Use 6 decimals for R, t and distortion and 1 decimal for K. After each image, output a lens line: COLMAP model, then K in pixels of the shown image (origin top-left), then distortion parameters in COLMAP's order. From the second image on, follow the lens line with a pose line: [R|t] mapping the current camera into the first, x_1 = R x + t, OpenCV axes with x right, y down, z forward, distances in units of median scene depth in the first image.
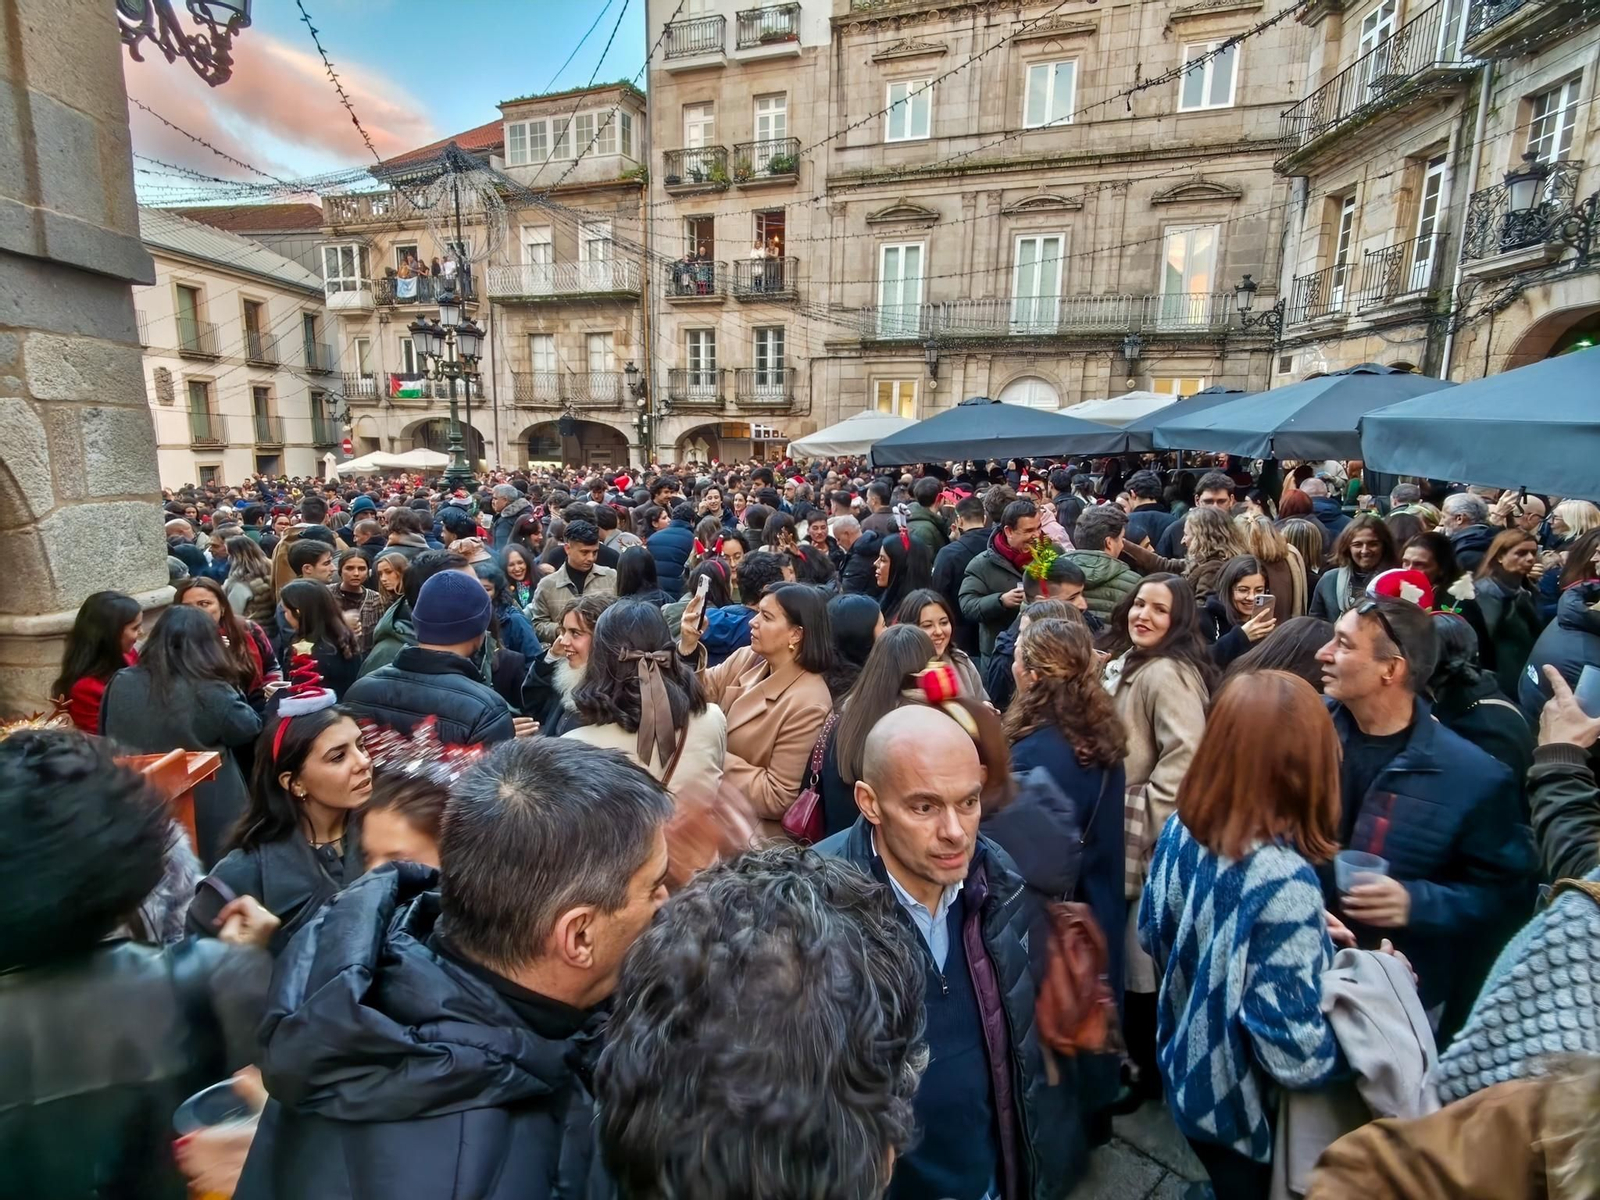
lens RADIAL K [[852.4, 0, 800.0], [0, 852.4, 600.0], [0, 0, 1]] dist [0.001590, -0.000319]
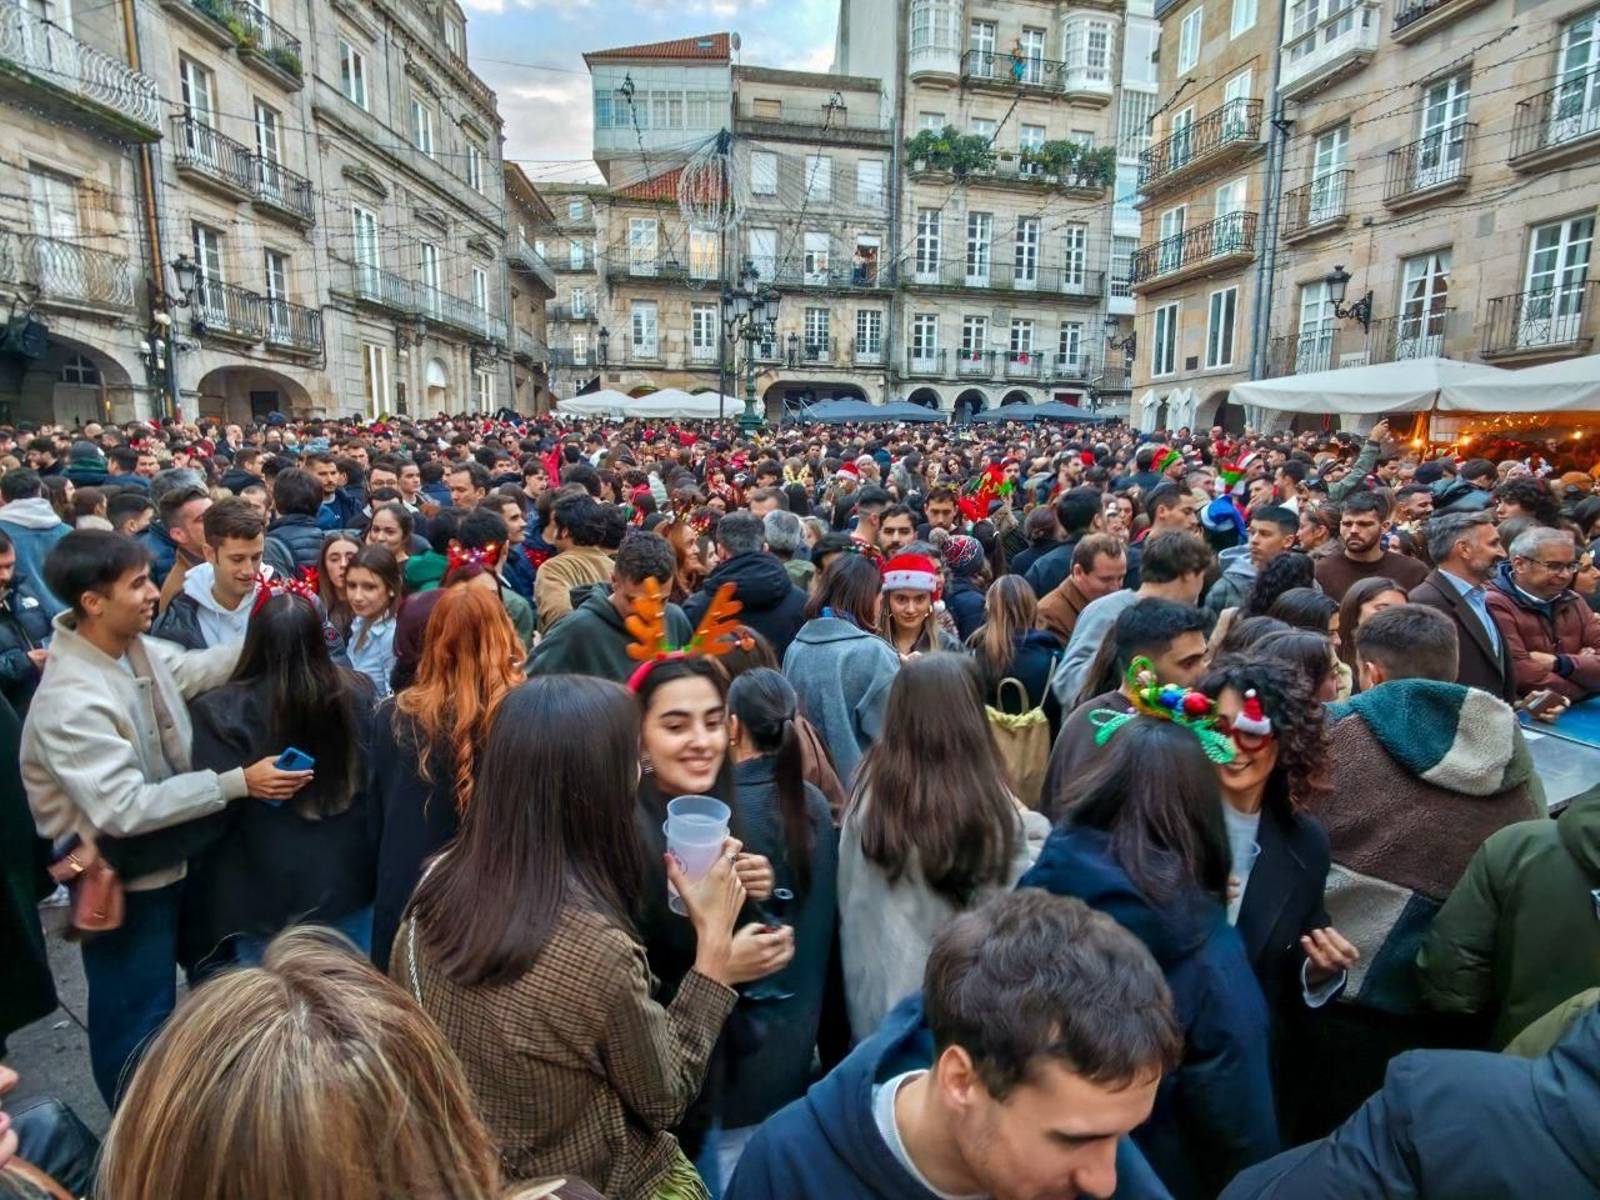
lens RADIAL K [[852.4, 0, 800.0], [0, 852.4, 600.0], [0, 0, 1]] dist [0.001590, -0.000319]
pose [[-0.273454, -0.167065, 0.947265, -0.940592], [0.166897, 0.961623, 0.217777, -0.092401], [-0.947295, 0.217648, -0.235077, 0.753498]]
